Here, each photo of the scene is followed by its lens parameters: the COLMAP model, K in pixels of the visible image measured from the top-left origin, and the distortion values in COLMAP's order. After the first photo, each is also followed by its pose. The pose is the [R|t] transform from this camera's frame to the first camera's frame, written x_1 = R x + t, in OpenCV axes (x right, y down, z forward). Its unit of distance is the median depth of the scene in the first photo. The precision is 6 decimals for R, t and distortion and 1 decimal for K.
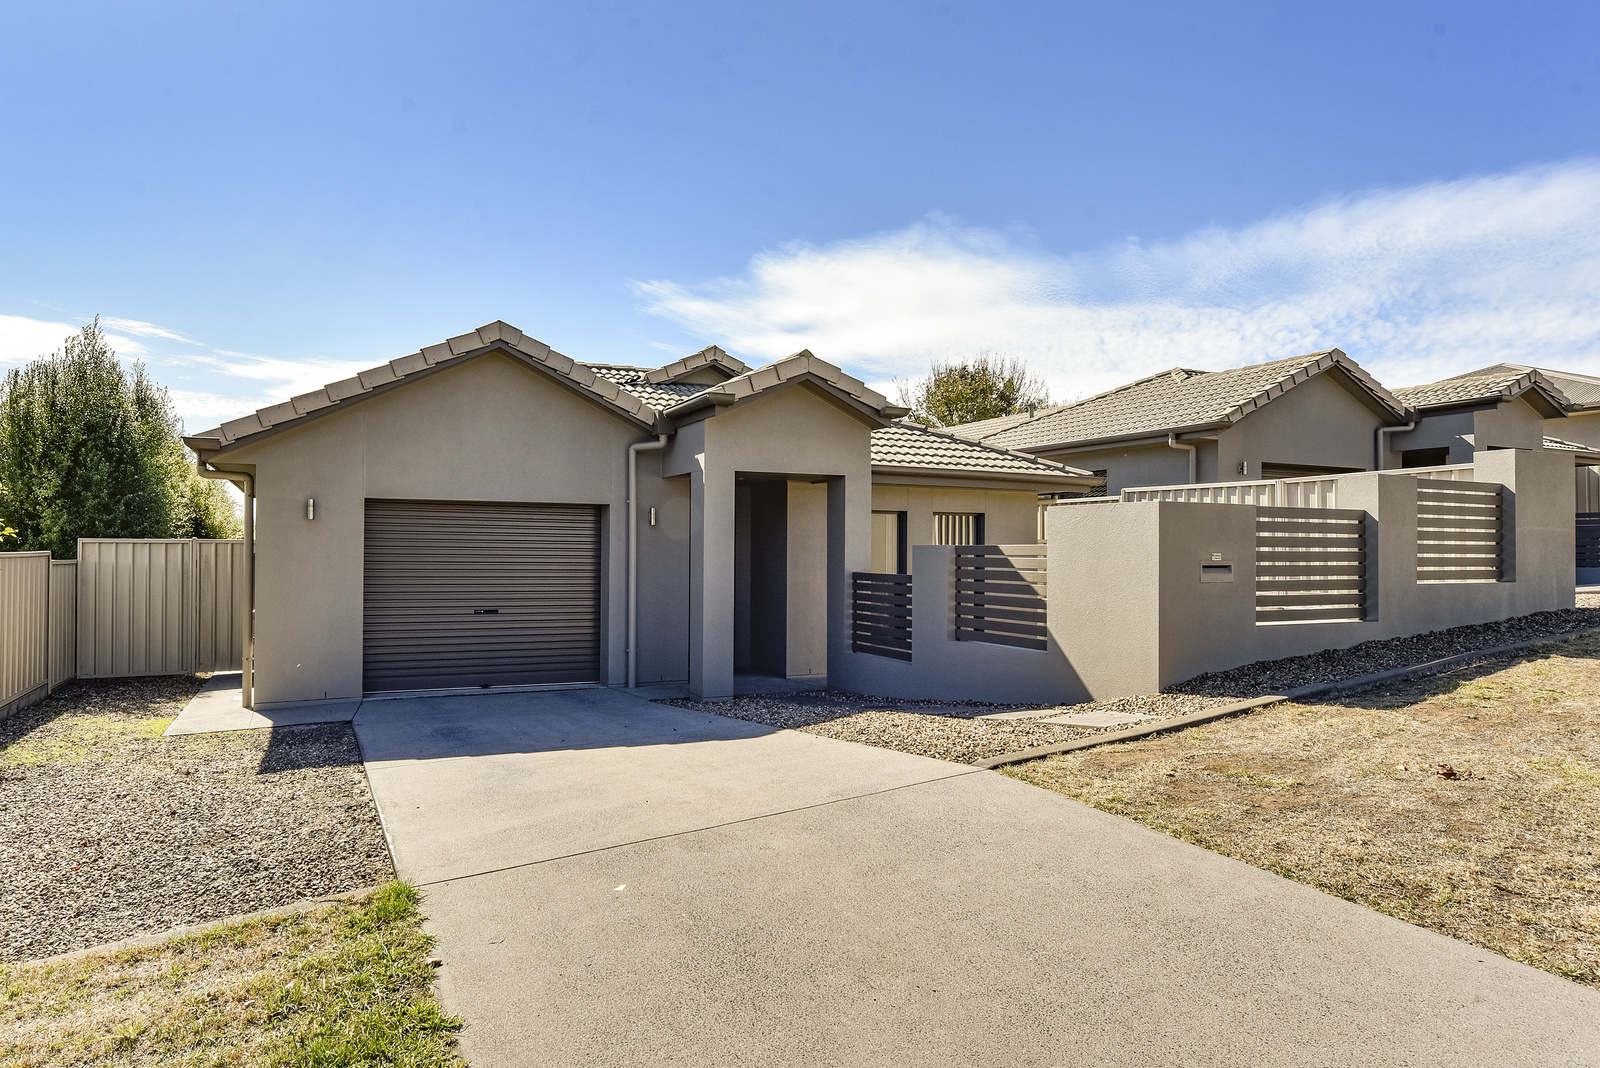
lens RADIAL K [[1005.3, 0, 800.0], [0, 1005.3, 534.0], [0, 0, 1]] dist [-0.011349, -0.001654]
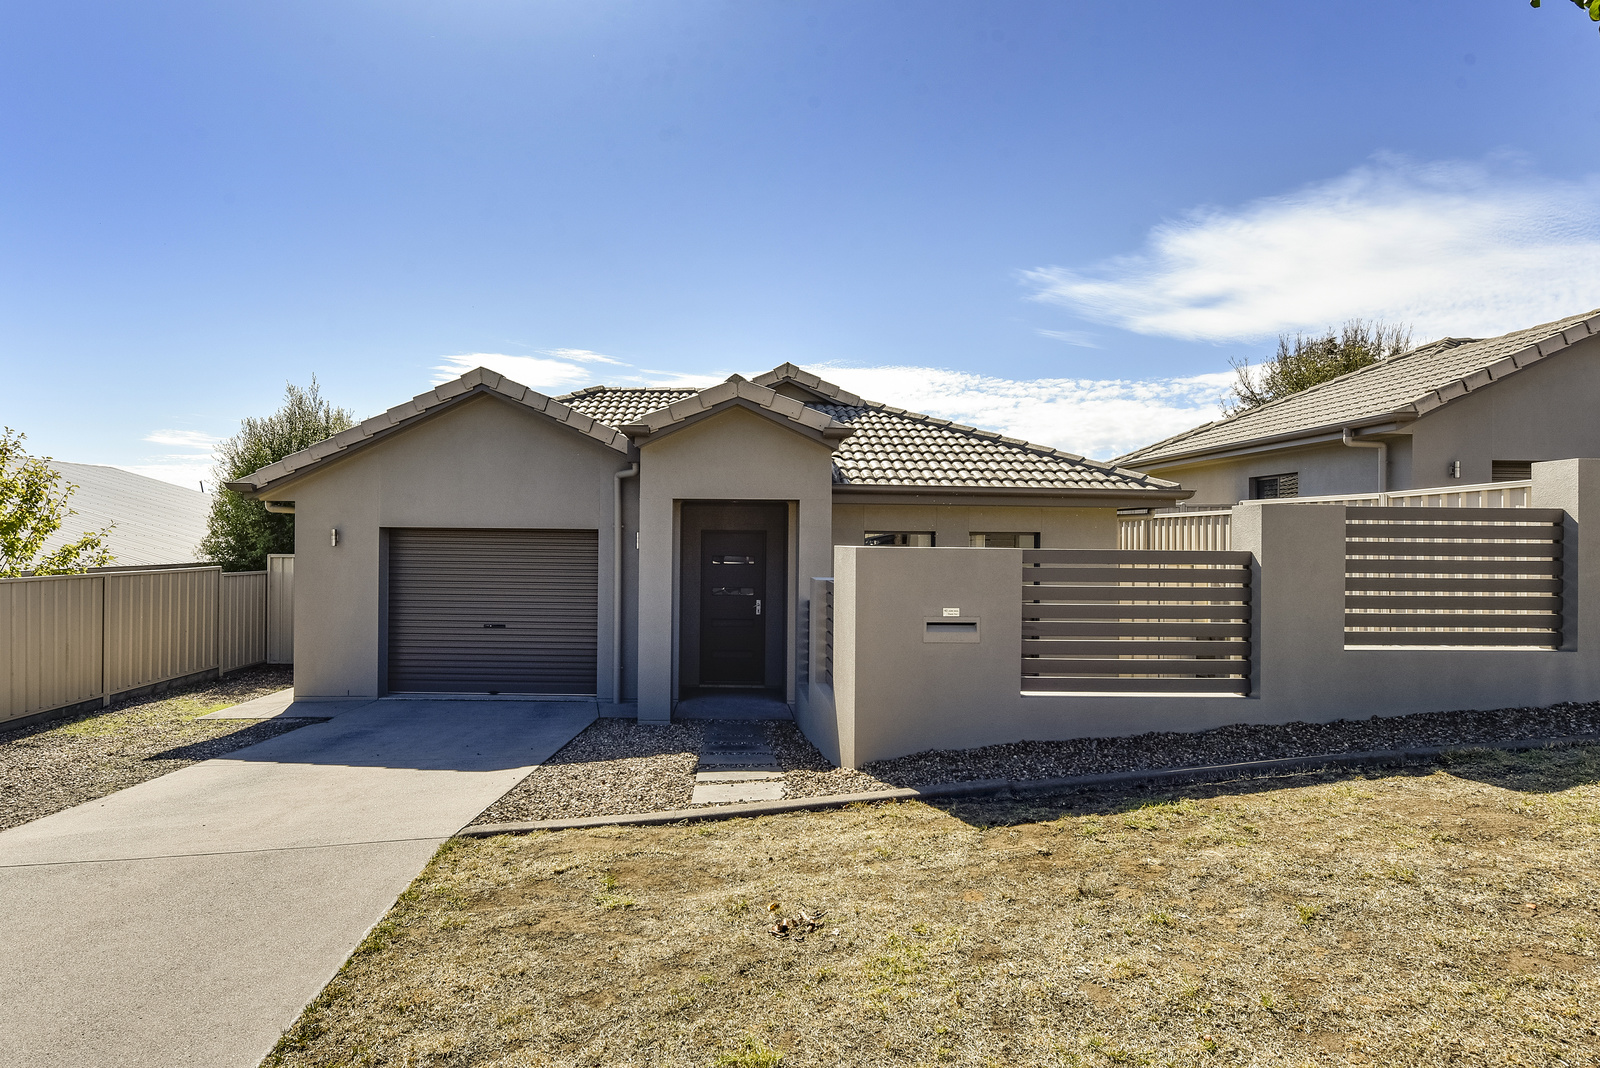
lens RADIAL K [[1005.3, 0, 800.0], [0, 1005.3, 534.0], [0, 0, 1]] dist [-0.011349, -0.001654]
pose [[0.905537, 0.004152, -0.424247, 0.314706], [0.000694, 0.999936, 0.011268, -0.025273], [0.424267, -0.010498, 0.905476, 0.089421]]
